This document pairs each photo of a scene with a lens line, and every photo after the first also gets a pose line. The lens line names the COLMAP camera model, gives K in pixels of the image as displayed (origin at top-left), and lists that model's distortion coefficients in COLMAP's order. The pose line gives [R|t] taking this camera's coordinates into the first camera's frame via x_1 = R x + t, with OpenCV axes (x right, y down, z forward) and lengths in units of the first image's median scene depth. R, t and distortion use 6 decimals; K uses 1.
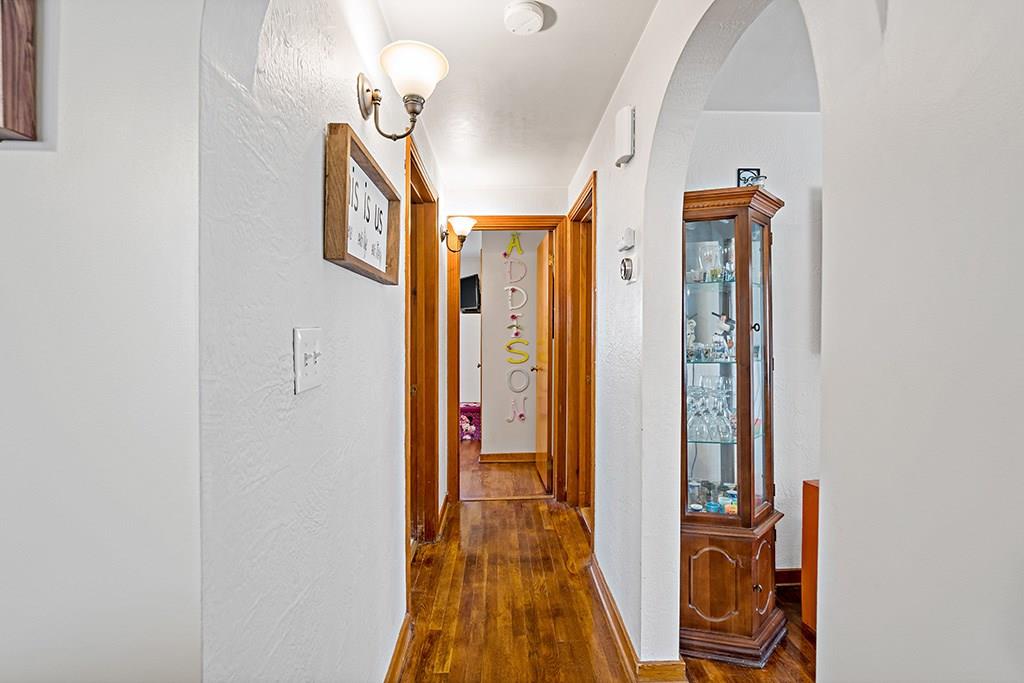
lens RADIAL K [[455.8, 0, 512.0], [0, 455.8, 341.5], [0, 0, 1]] dist [-0.013087, 0.000579]
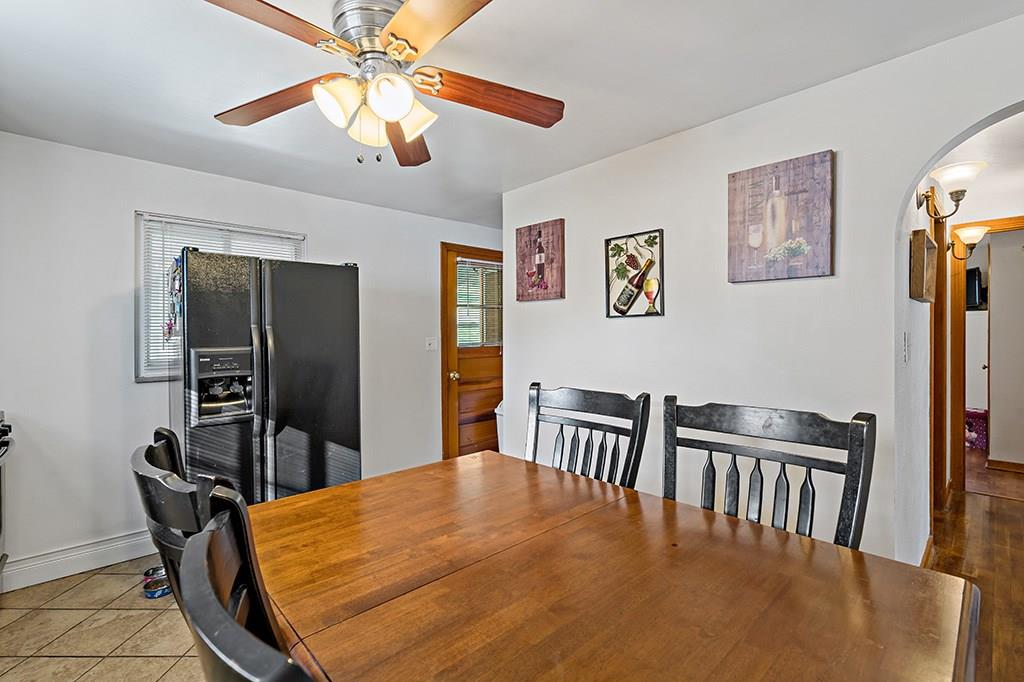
lens RADIAL K [[455.8, 0, 512.0], [0, 455.8, 341.0], [0, 0, 1]] dist [-0.013087, 0.000579]
pose [[0.656106, -0.002606, -0.754665, -0.019201], [-0.001064, 0.999990, -0.004378, 0.007124], [0.754668, 0.003675, 0.656096, -0.539097]]
